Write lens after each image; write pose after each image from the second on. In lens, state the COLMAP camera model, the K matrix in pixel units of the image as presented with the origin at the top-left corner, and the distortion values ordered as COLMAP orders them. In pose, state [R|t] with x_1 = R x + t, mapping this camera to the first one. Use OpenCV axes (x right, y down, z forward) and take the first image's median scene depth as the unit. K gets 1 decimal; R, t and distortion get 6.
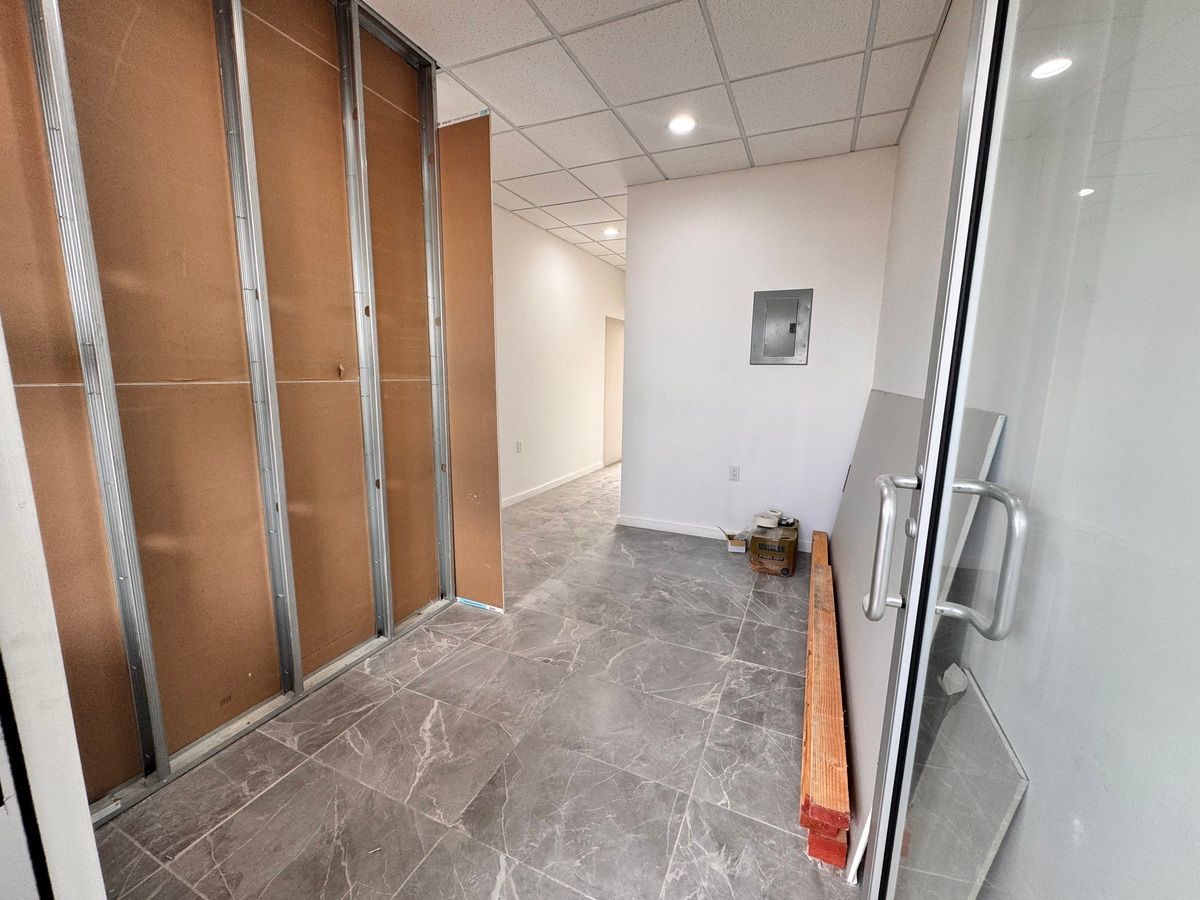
lens RADIAL K [[475.5, 0, 598.7], [0, 475.5, 448.8], [0, 0, 1]] dist [-0.001697, 0.000007]
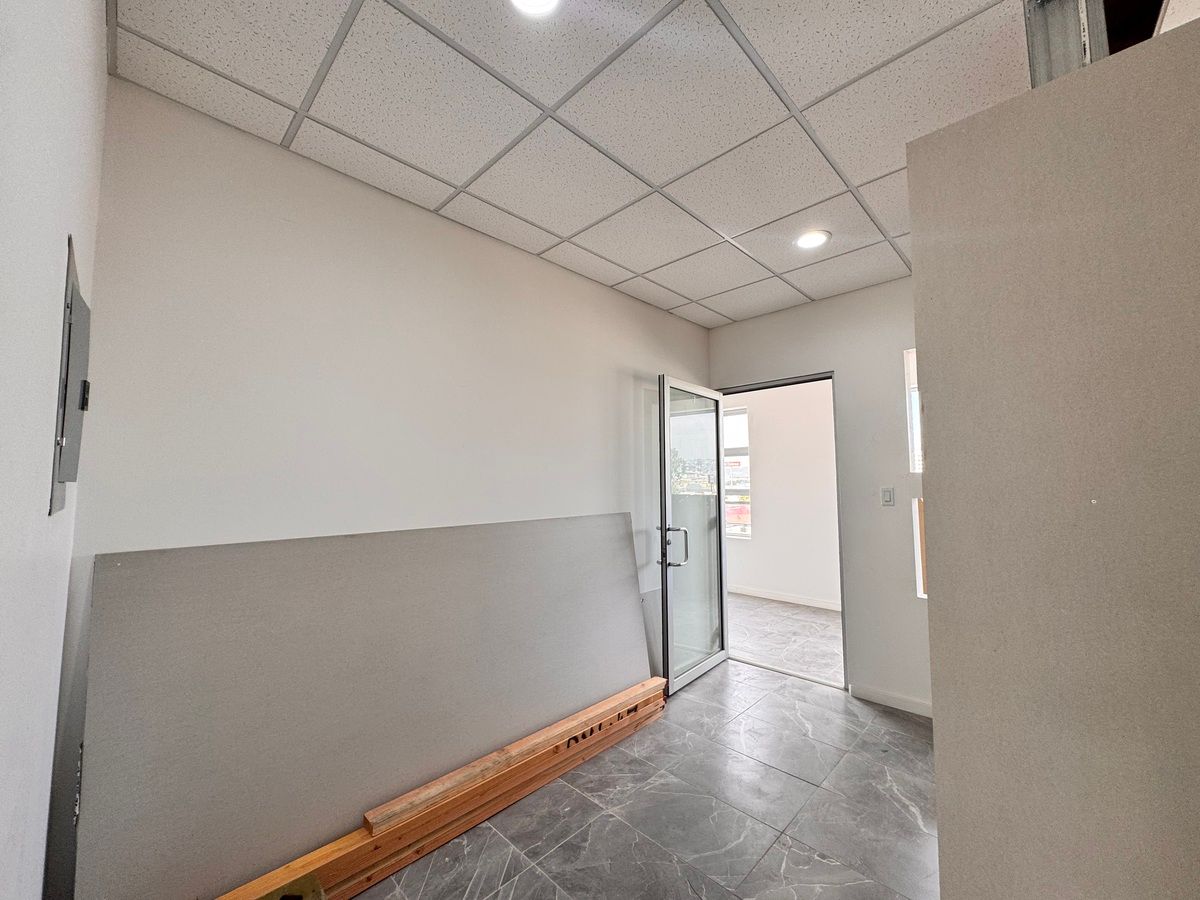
lens RADIAL K [[475.5, 0, 598.7], [0, 475.5, 448.8], [0, 0, 1]] dist [-0.001697, 0.000007]
pose [[-0.938088, 0.013971, 0.346115, -0.046290], [0.044191, 0.995849, 0.079575, -0.416392], [-0.343566, 0.089943, -0.934811, 2.194731]]
